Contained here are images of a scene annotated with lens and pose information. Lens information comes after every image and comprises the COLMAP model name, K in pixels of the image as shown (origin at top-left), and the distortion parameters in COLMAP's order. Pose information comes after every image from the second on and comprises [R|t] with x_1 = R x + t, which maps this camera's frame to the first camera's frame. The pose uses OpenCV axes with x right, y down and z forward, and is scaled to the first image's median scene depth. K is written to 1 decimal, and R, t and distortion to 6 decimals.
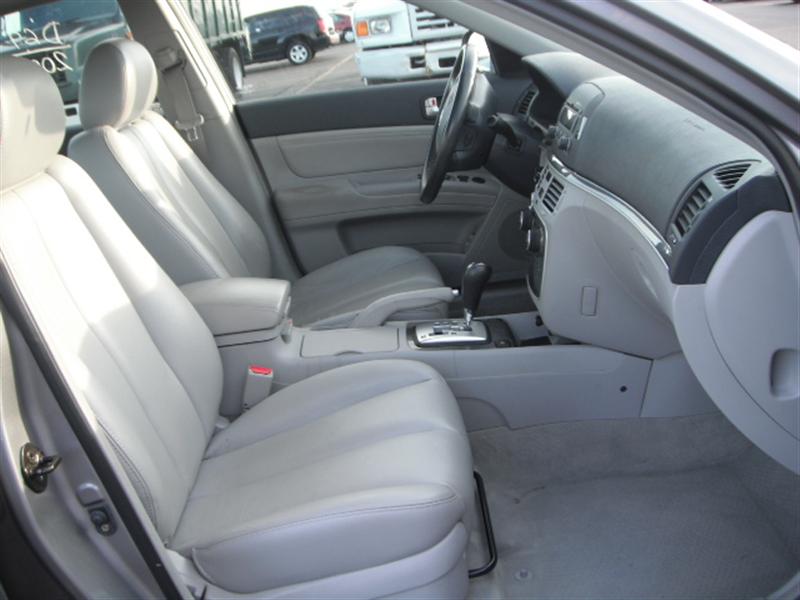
lens RADIAL K [[857.4, 0, 400.0], [0, 857.4, 300.0], [0, 0, 1]] dist [-0.240339, 0.142433]
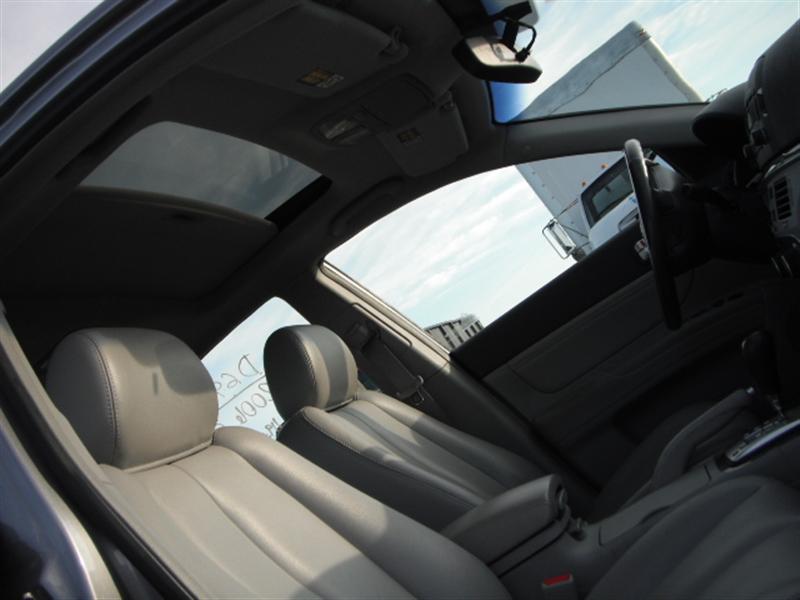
lens RADIAL K [[857.4, 0, 400.0], [0, 857.4, 300.0], [0, 0, 1]] dist [-0.240339, 0.142433]
pose [[0.838915, -0.482247, -0.252310, 0.026385], [0.350180, 0.833140, -0.428079, 0.130976], [0.416649, 0.270768, 0.867807, 0.202345]]
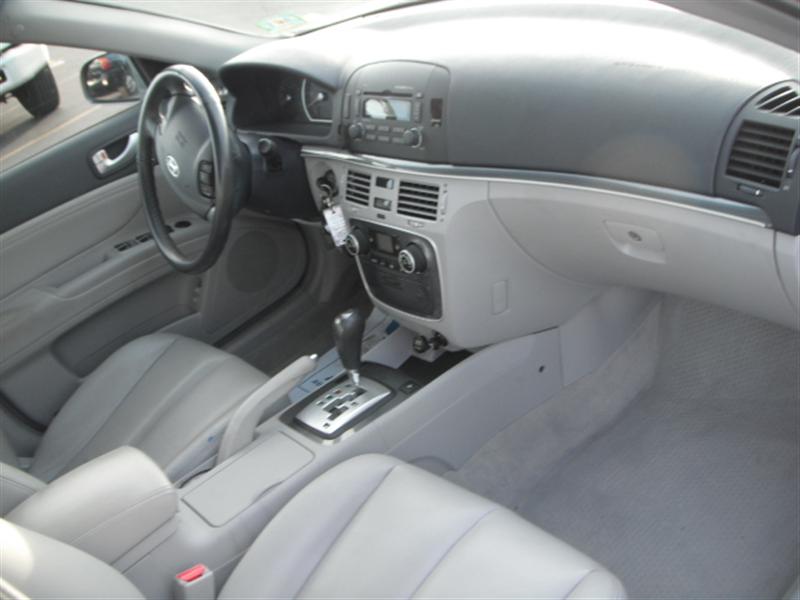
lens RADIAL K [[857.4, 0, 400.0], [0, 857.4, 300.0], [0, 0, 1]] dist [-0.240339, 0.142433]
pose [[0.756248, -0.413246, 0.507263, -0.264866], [0.400485, 0.905456, 0.140577, -0.141235], [-0.517397, 0.096840, 0.850248, 0.264587]]
